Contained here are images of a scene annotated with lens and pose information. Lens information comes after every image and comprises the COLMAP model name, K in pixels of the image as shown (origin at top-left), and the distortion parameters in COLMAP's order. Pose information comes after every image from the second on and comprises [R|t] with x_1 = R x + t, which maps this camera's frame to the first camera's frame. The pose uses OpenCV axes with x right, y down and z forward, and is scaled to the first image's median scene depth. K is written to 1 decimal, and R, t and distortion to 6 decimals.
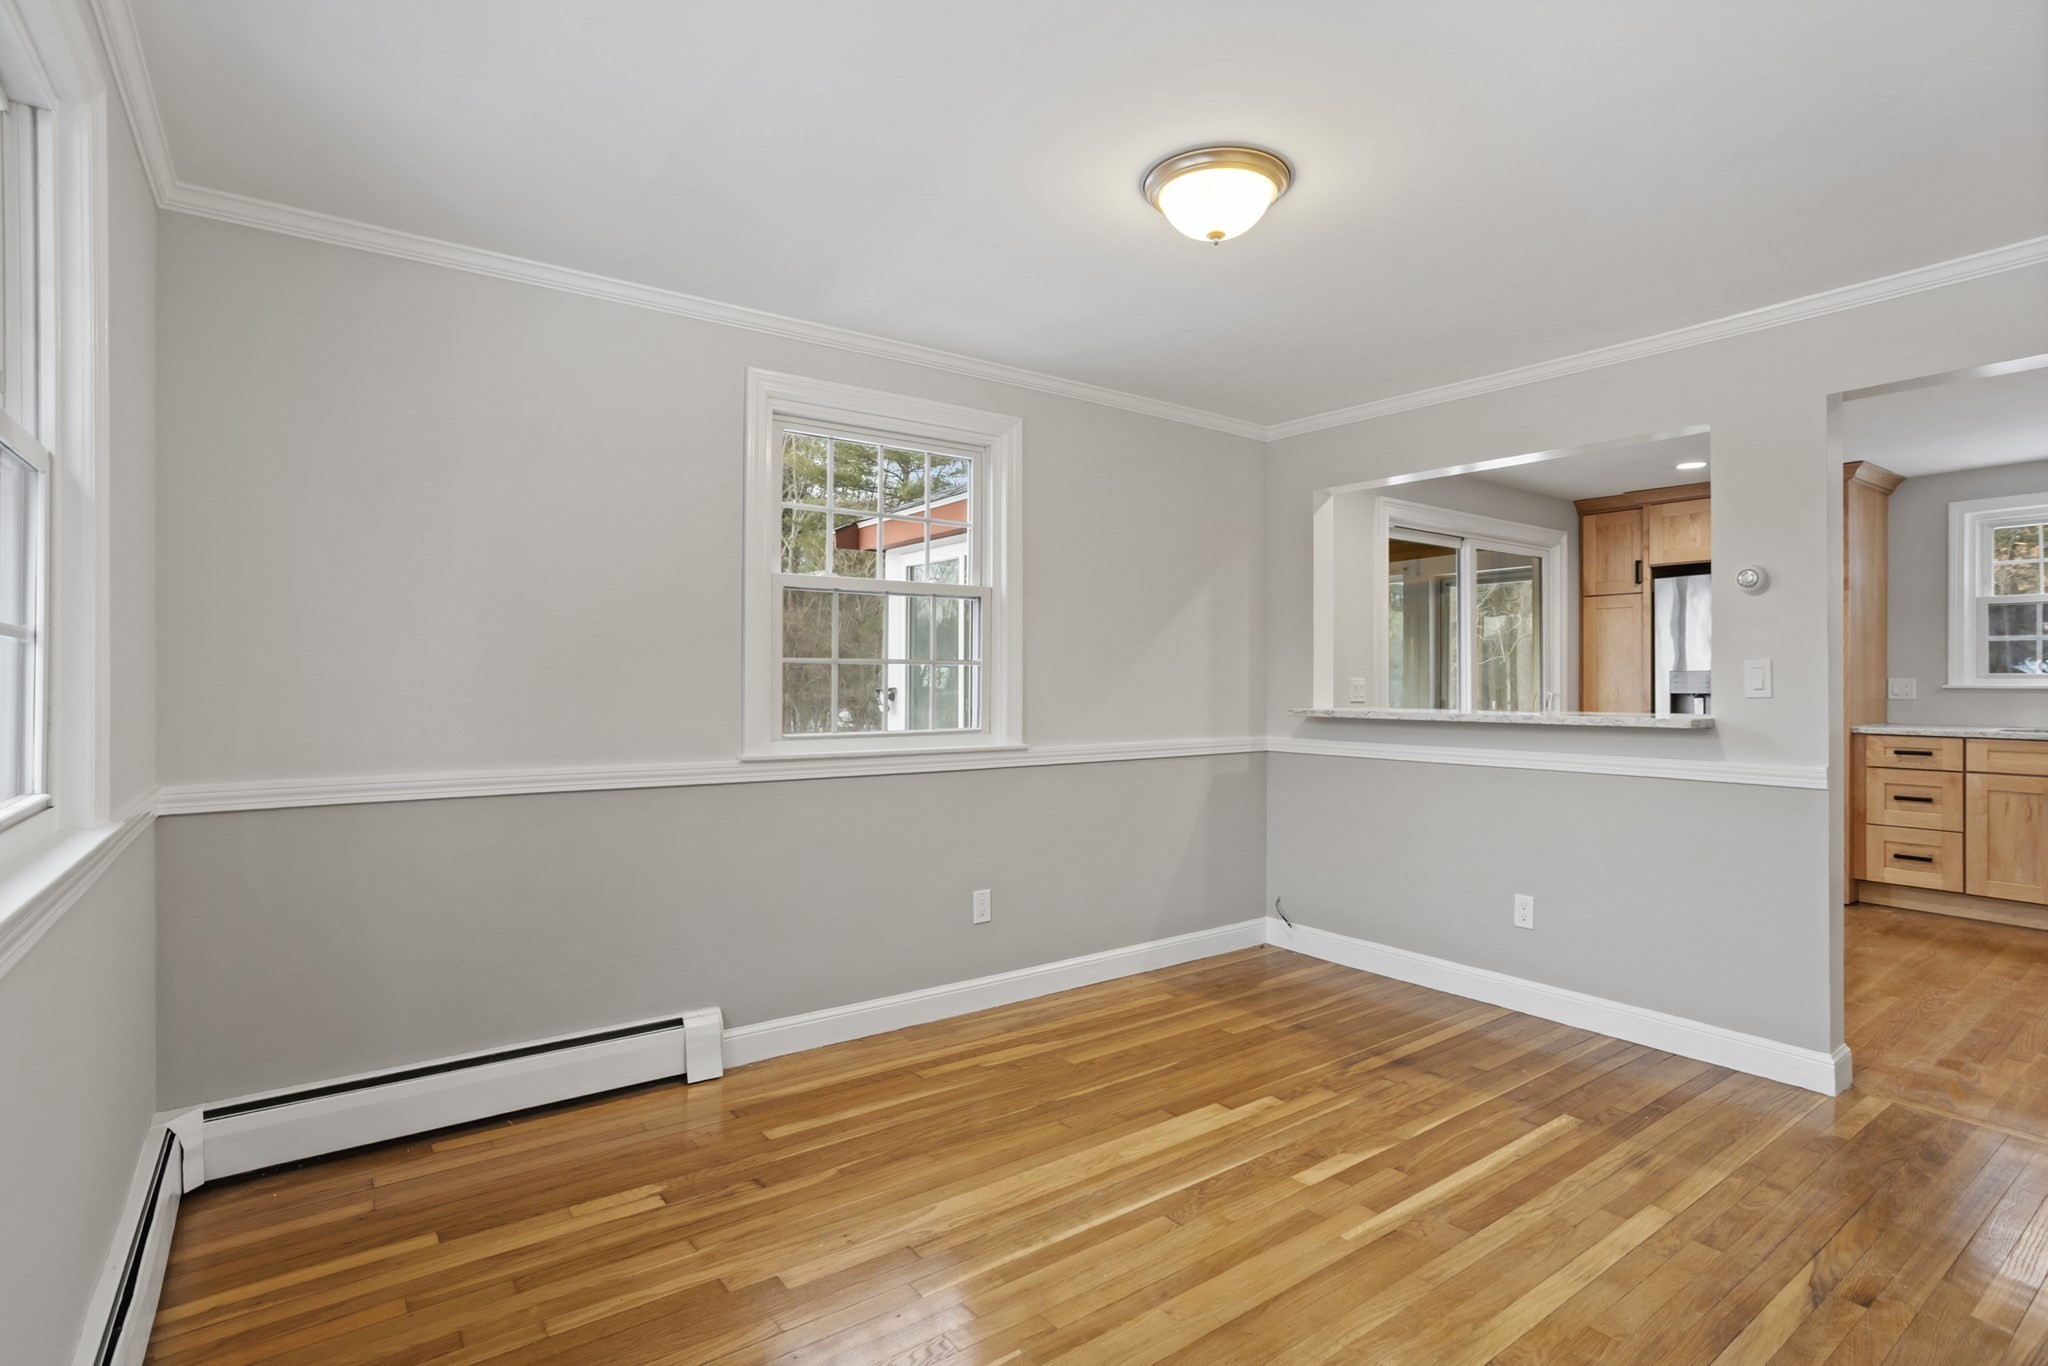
lens RADIAL K [[1004.9, 0, 1035.3], [0, 1004.9, 678.5], [0, 0, 1]] dist [-0.049804, 0.032280]
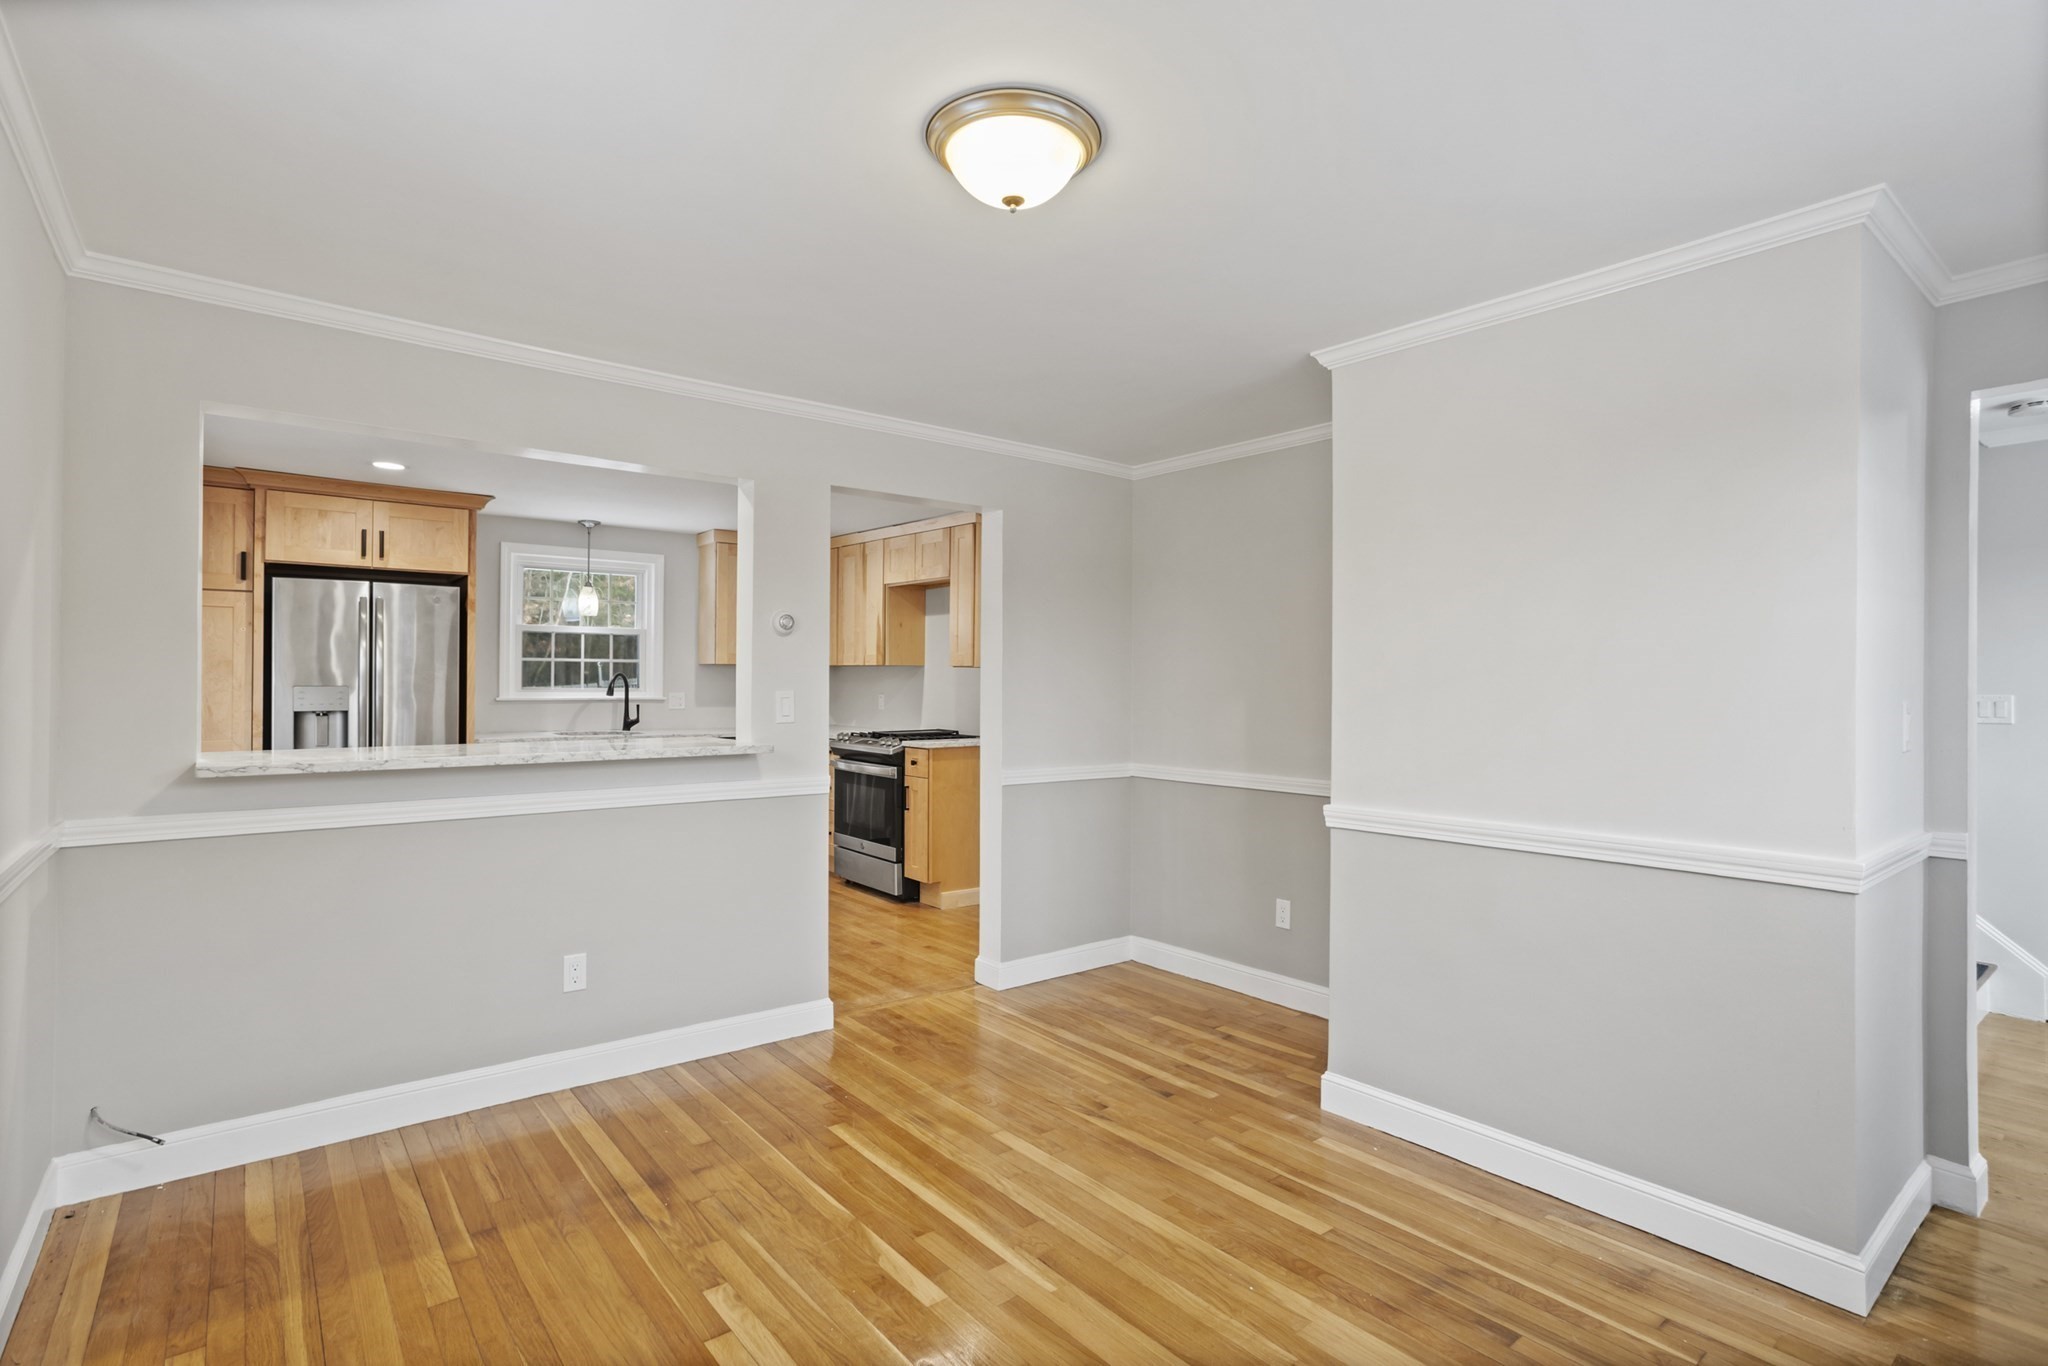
lens RADIAL K [[1000.4, 0, 1024.0], [0, 1000.4, 683.0], [0, 0, 1]] dist [-0.053147, 0.034002]
pose [[-0.039452, -0.002534, 0.999218, -0.399226], [-0.008350, 0.999963, 0.002206, -0.027706], [-0.999187, -0.008256, -0.039472, 0.637200]]
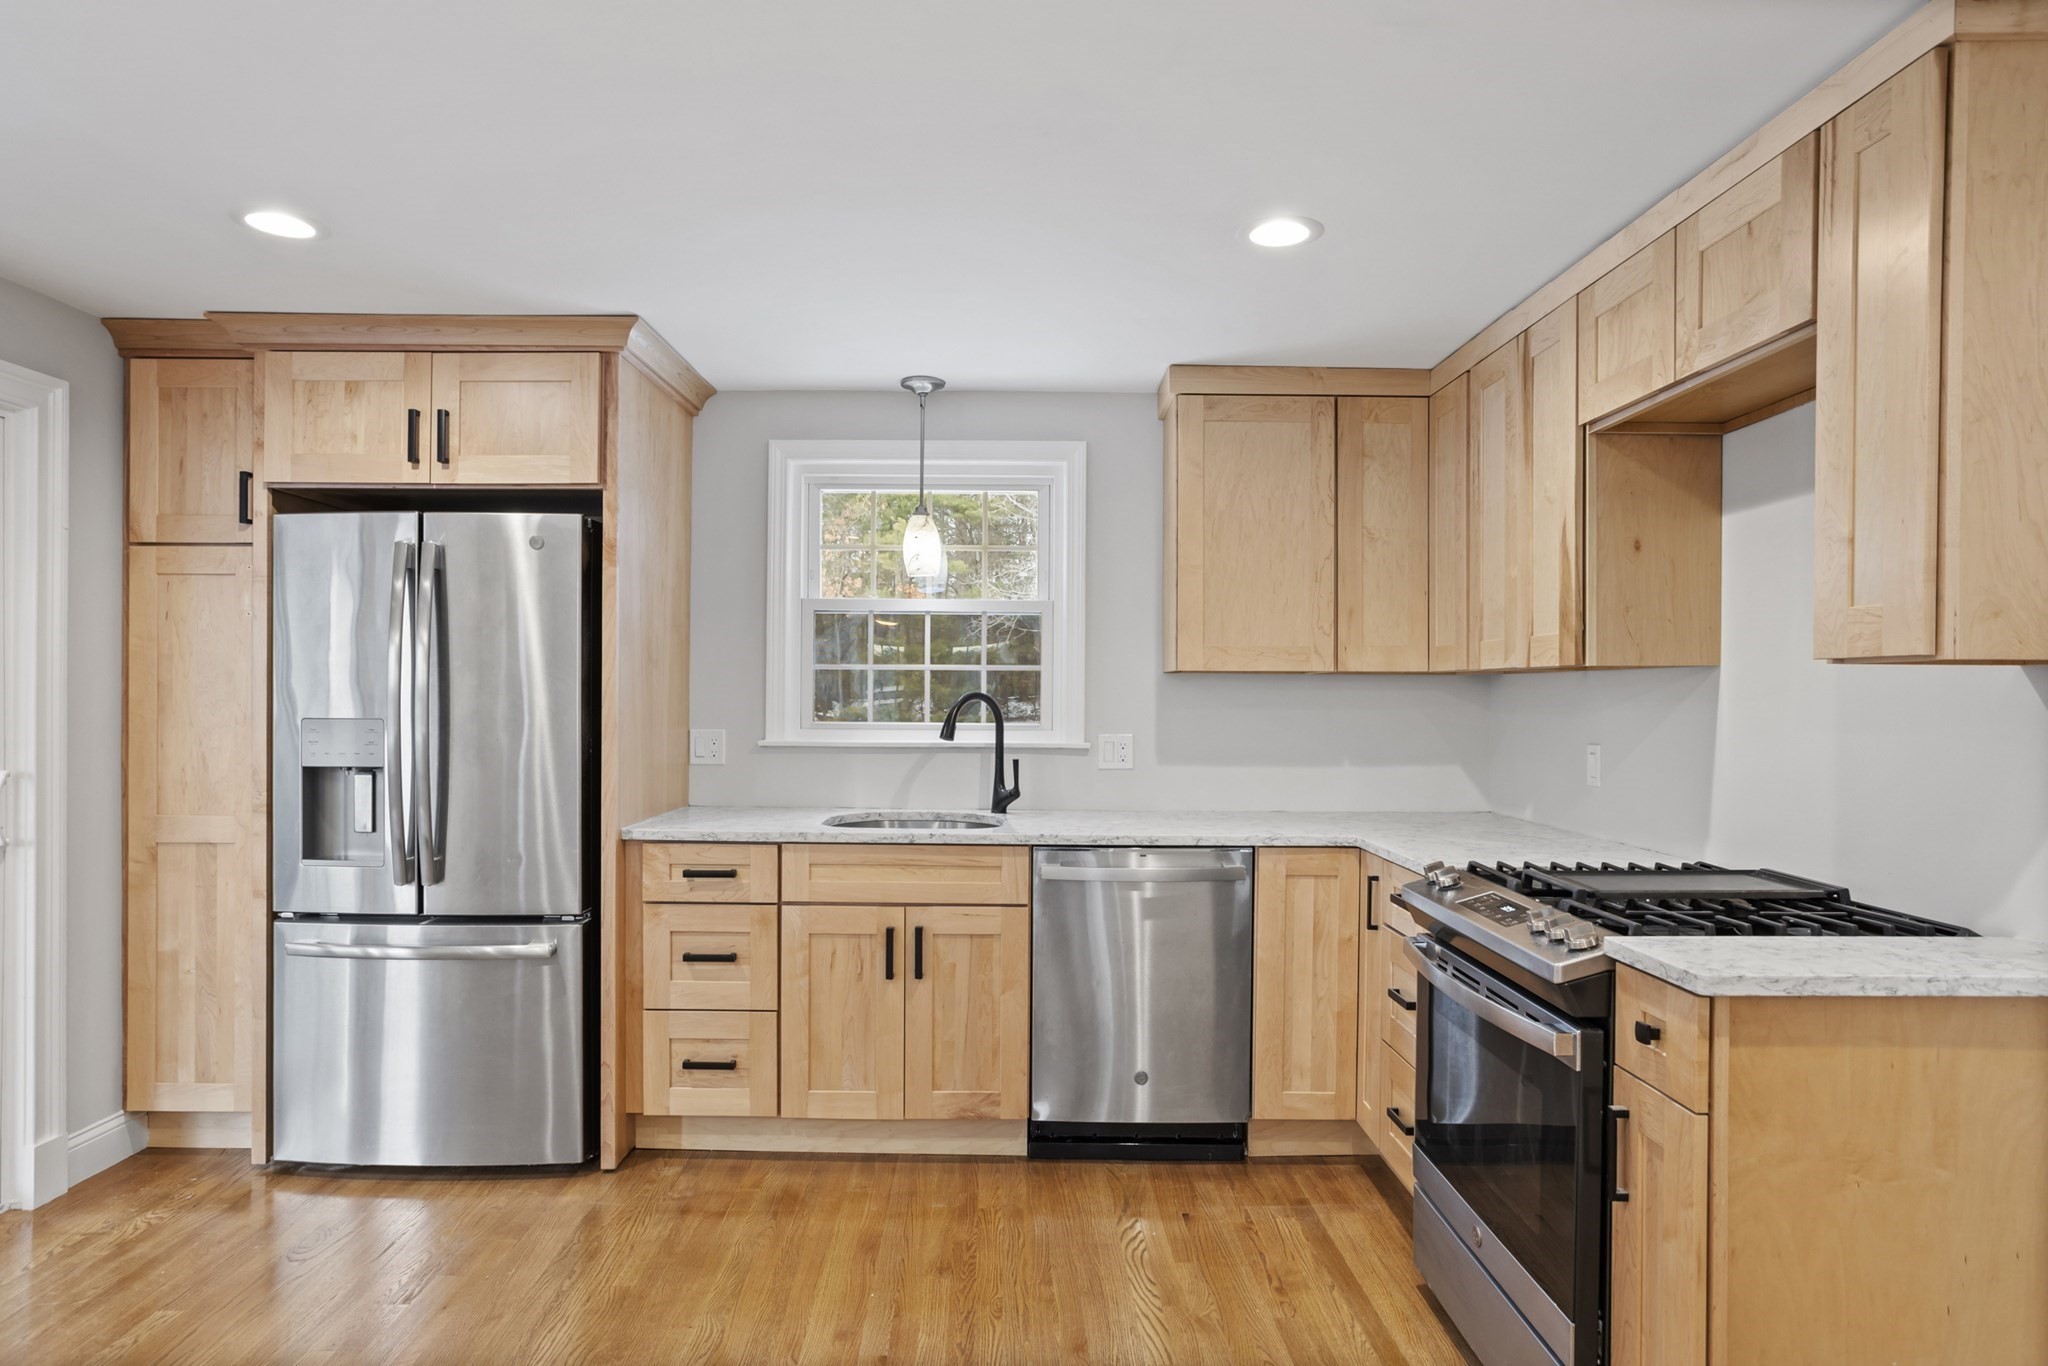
lens RADIAL K [[1153.4, 0, 1023.2], [0, 1153.4, 704.1], [0, 0, 1]] dist [-0.057697, 0.041823]
pose [[0.590598, -0.001216, 0.806965, 0.673328], [-0.007818, 0.999943, 0.007229, -0.032905], [-0.806928, -0.010578, 0.590555, 0.682273]]
